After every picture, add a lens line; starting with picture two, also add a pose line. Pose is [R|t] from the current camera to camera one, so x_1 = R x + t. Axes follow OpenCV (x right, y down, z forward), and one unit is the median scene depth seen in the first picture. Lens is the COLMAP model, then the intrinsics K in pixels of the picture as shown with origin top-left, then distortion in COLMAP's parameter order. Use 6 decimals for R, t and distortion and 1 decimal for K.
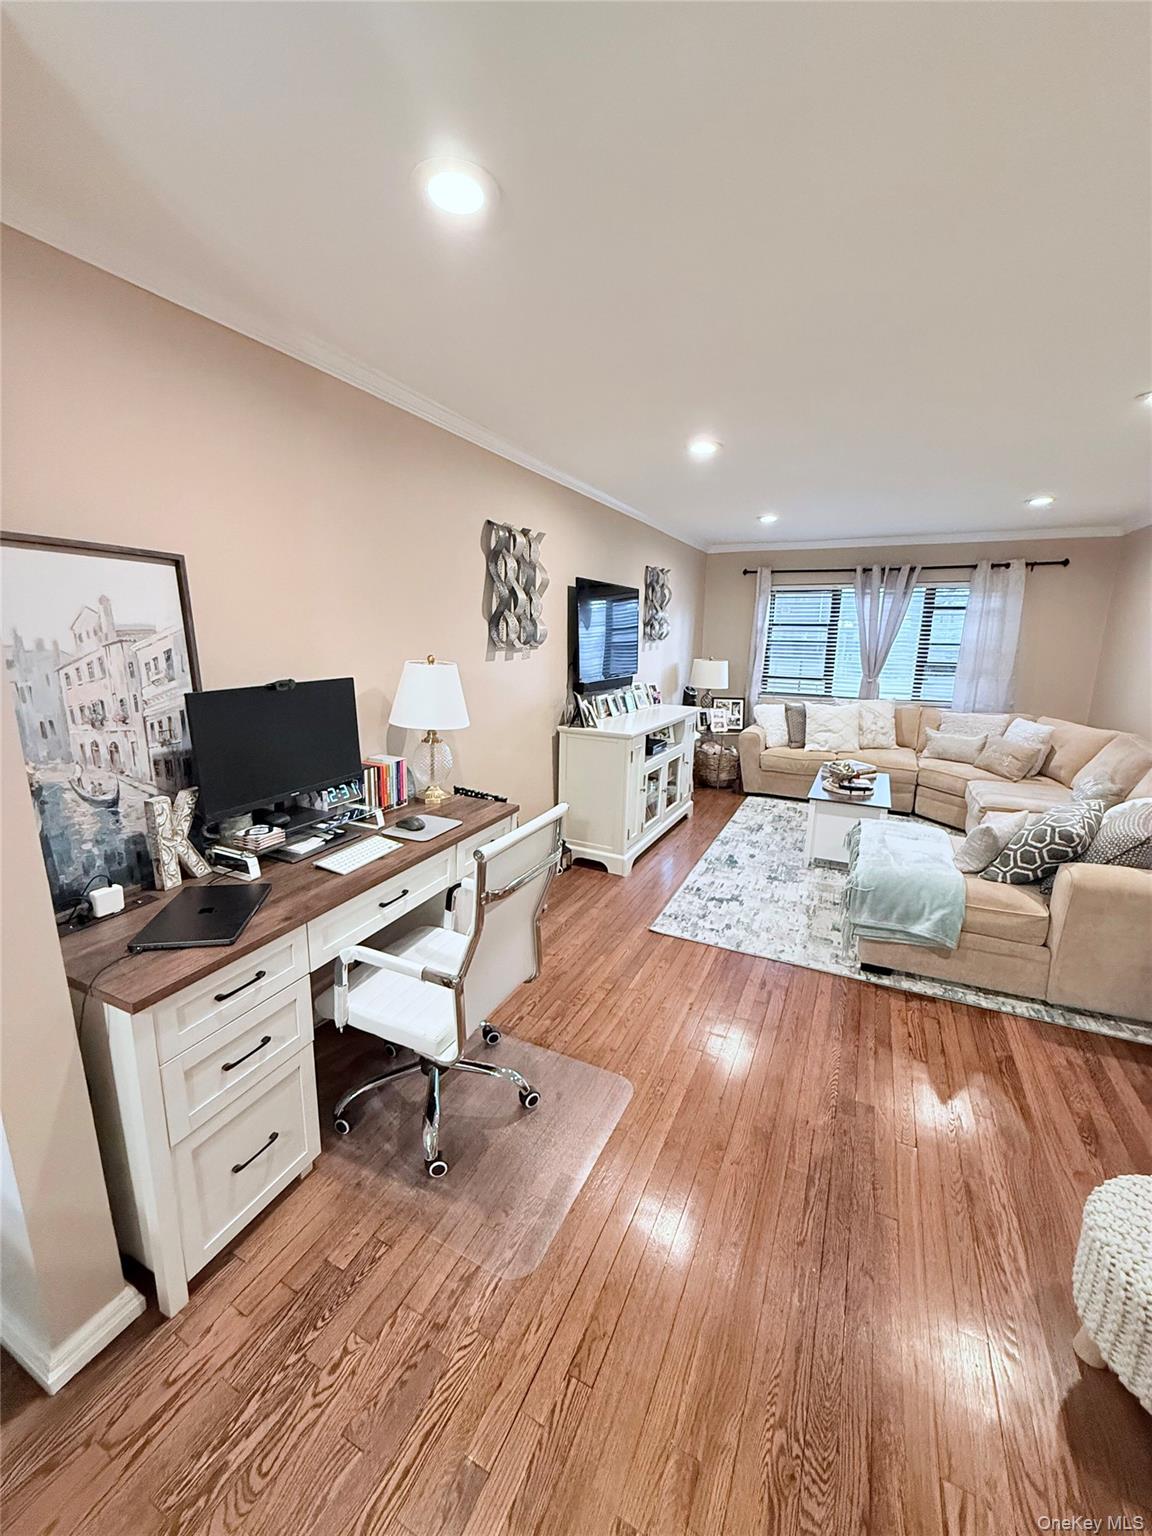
lens RADIAL K [[609.8, 0, 571.4], [0, 609.8, 761.6], [0, 0, 1]] dist [0.000775, -0.000327]
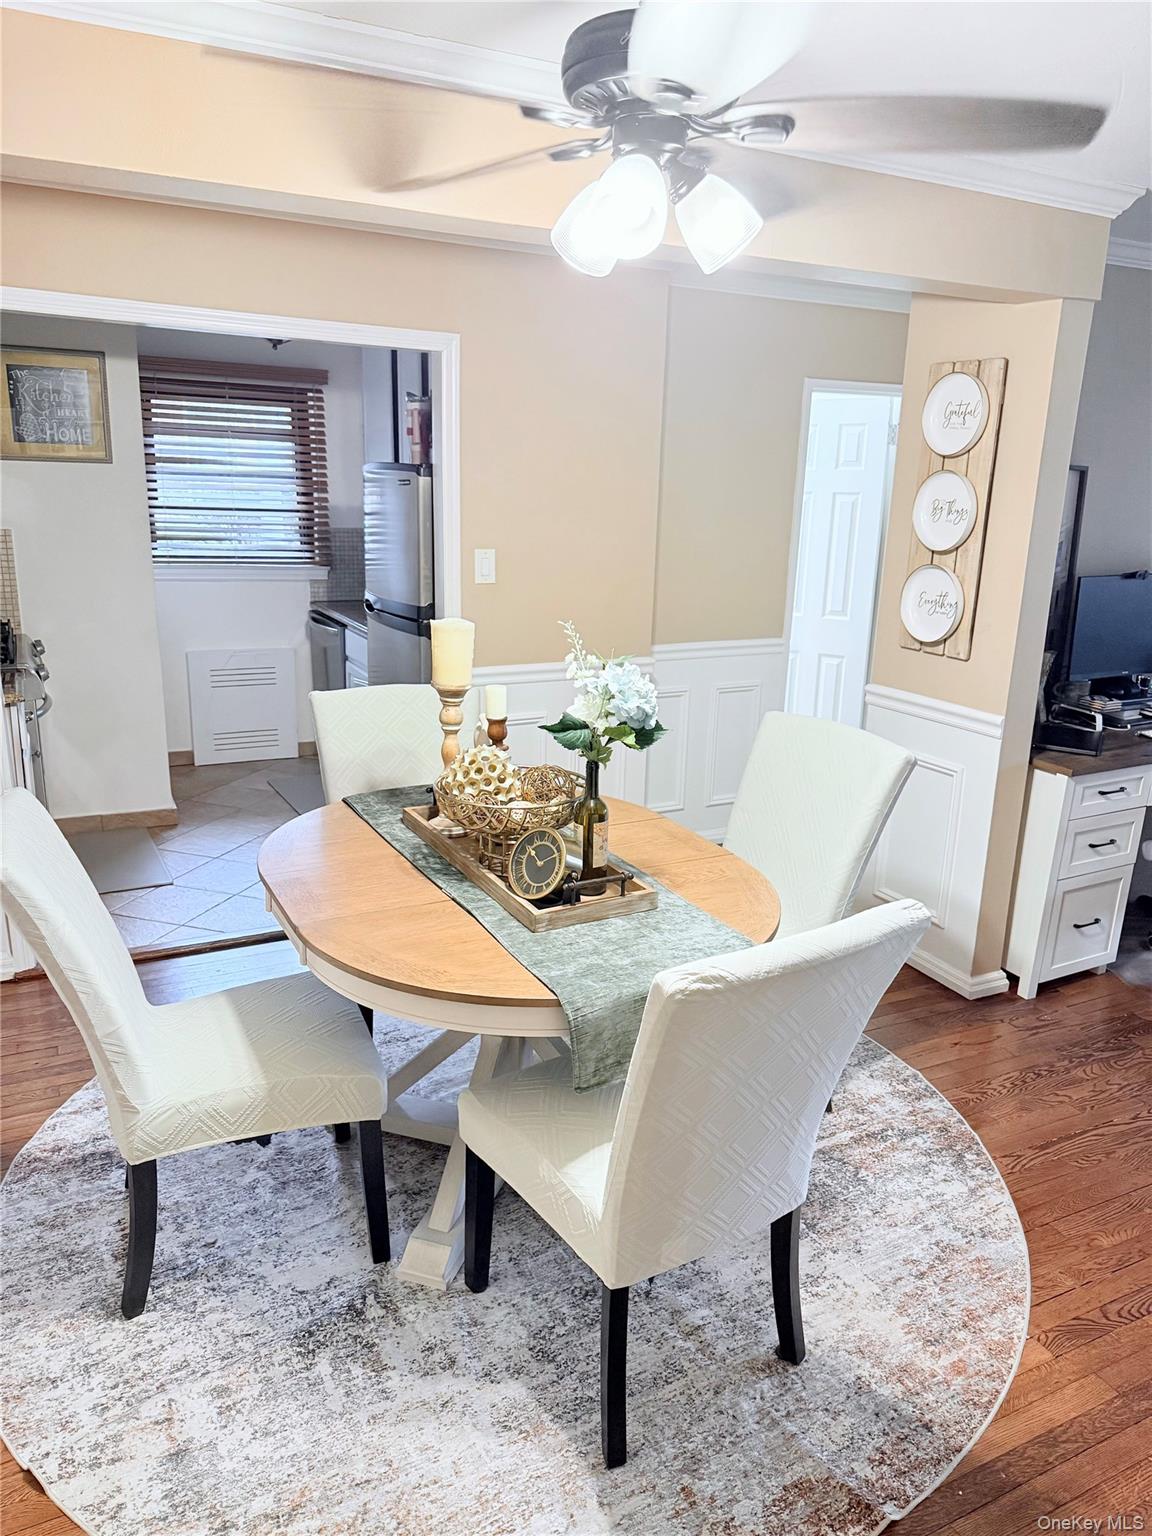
lens RADIAL K [[1089.1, 0, 572.4], [0, 1089.1, 776.9], [0, 0, 1]] dist [0.028663, -0.032204]
pose [[0.796960, 0.168617, -0.580020, -0.026936], [-0.141431, 0.985645, 0.092206, 0.088375], [0.587241, 0.008548, 0.809367, -0.541951]]
